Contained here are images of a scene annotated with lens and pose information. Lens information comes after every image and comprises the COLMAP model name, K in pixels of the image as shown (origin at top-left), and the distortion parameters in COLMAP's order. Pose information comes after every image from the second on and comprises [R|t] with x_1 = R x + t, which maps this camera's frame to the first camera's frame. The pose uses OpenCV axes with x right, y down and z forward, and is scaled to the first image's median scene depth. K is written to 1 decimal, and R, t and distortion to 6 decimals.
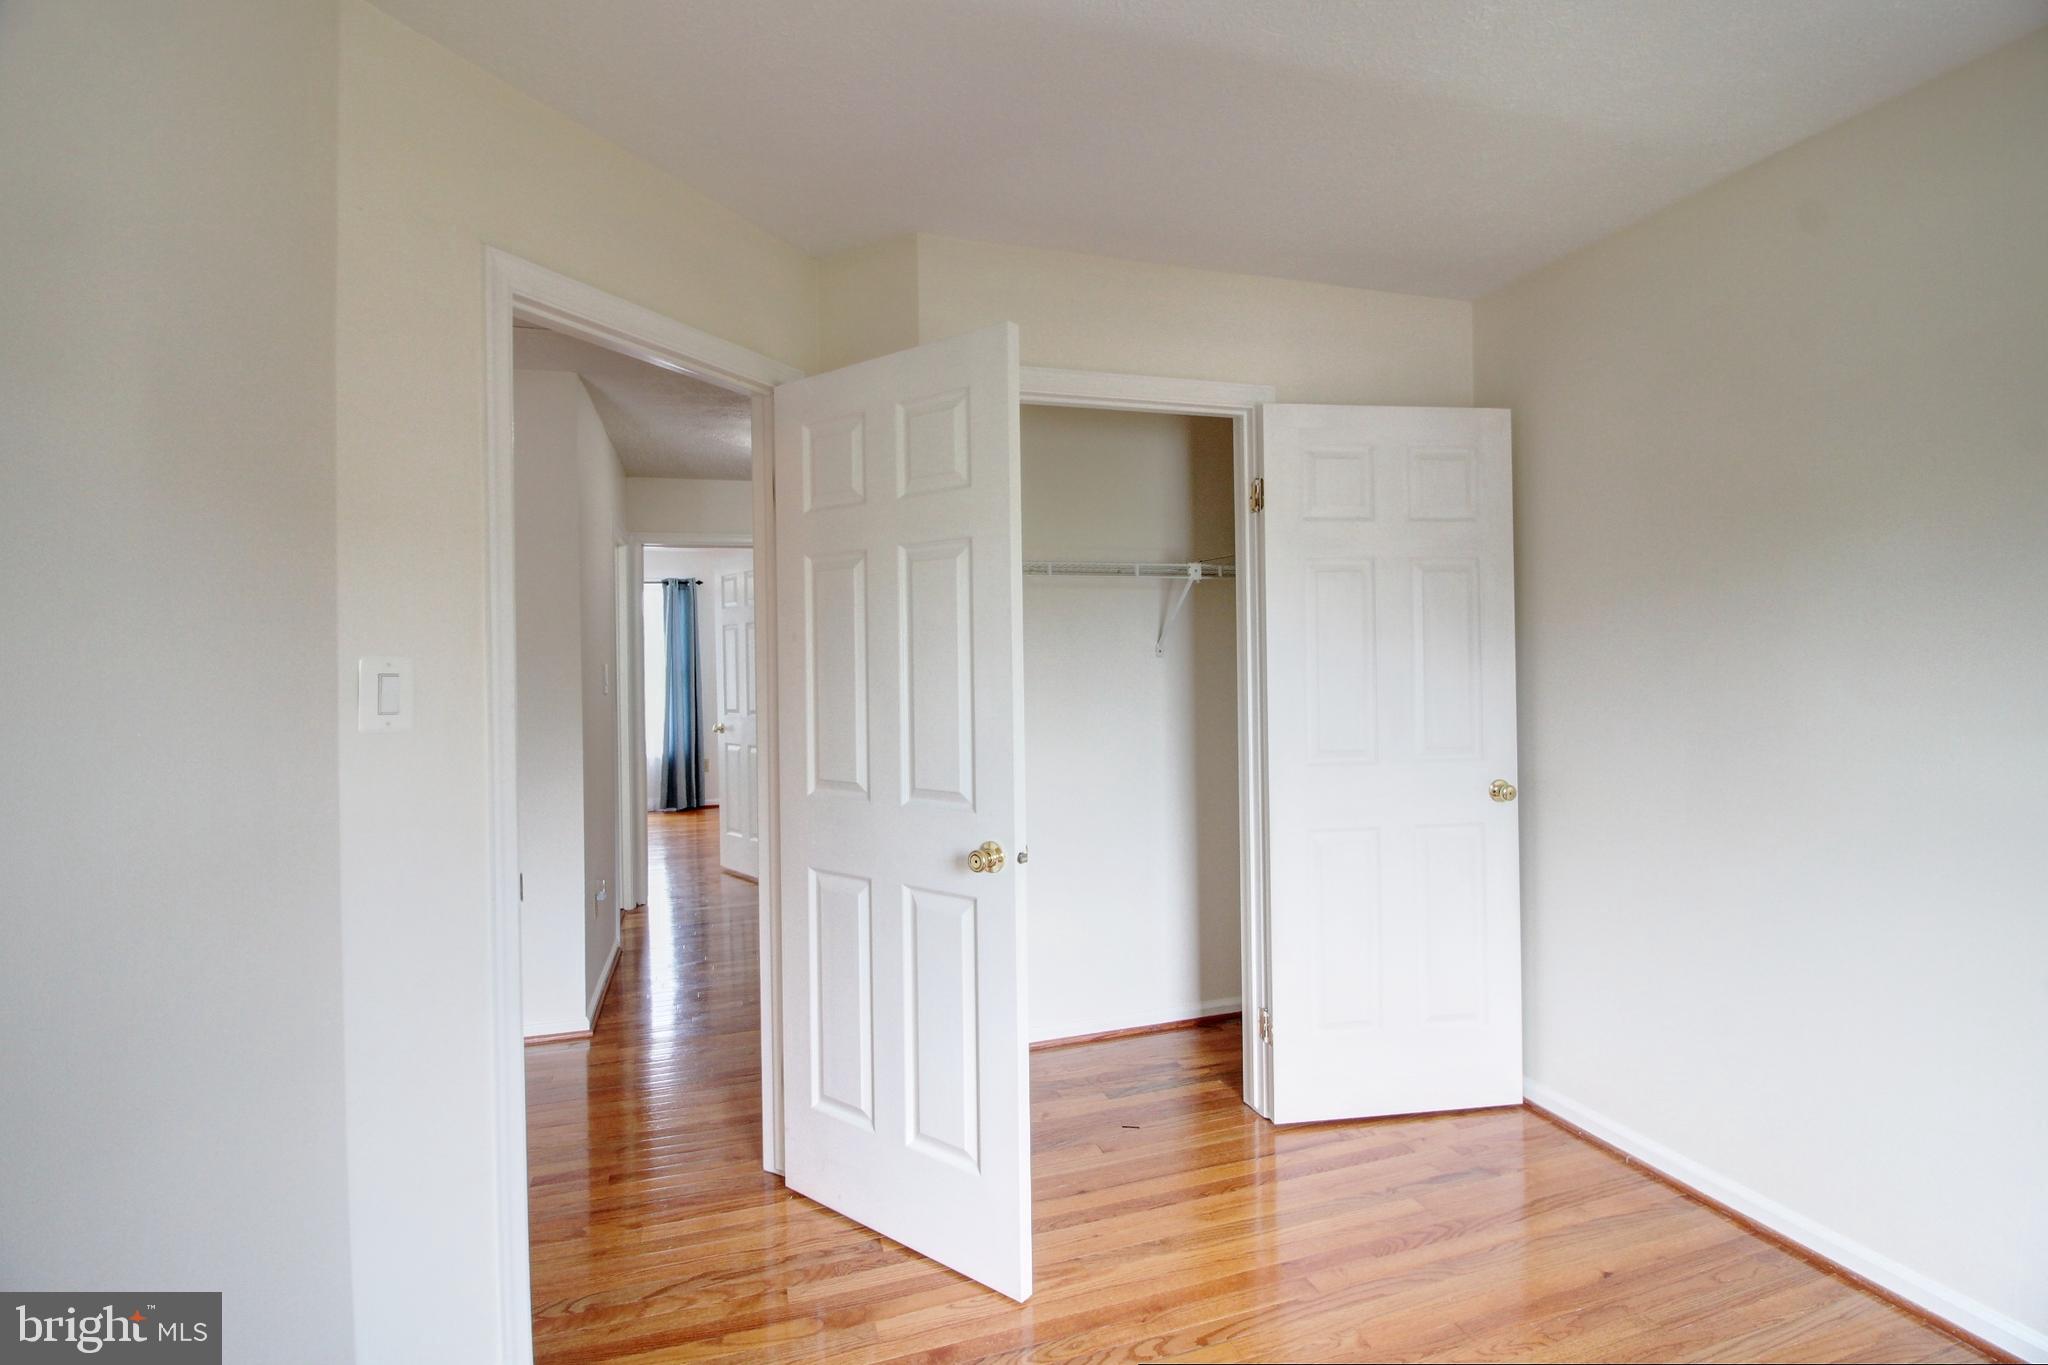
lens RADIAL K [[956.4, 0, 1028.0], [0, 956.4, 678.2], [0, 0, 1]] dist [-0.001317, -0.011555]
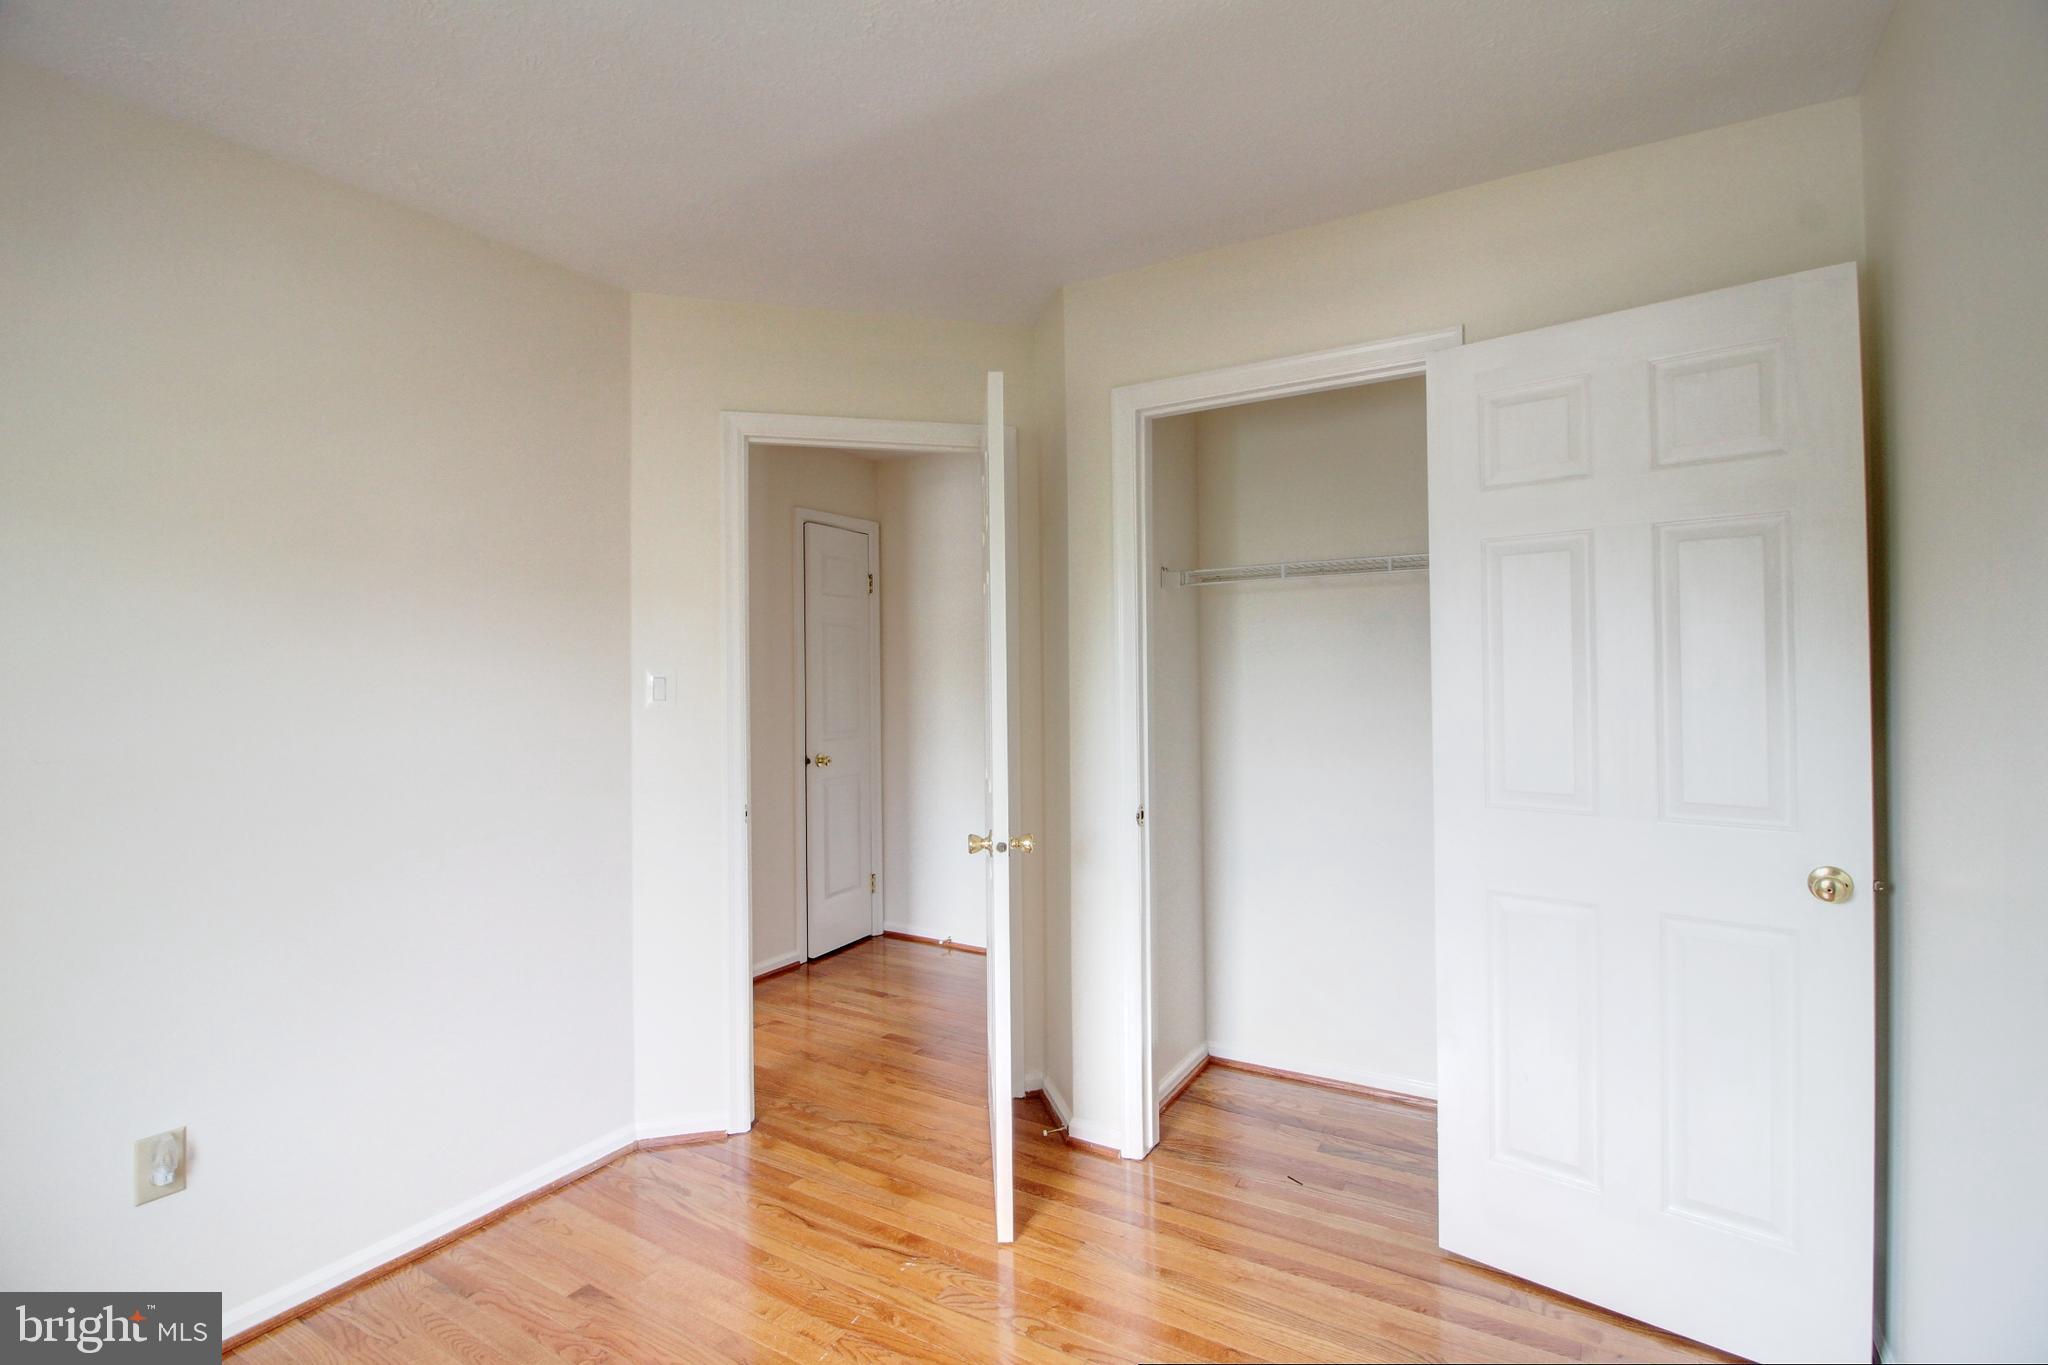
lens RADIAL K [[956.4, 0, 1026.0], [0, 956.4, 678.4], [0, 0, 1]] dist [-0.001317, -0.011555]
pose [[0.654451, 0.013792, -0.755979, 0.635830], [-0.010936, 0.999902, 0.008776, -0.015424], [0.756025, 0.002524, 0.654537, 0.211919]]
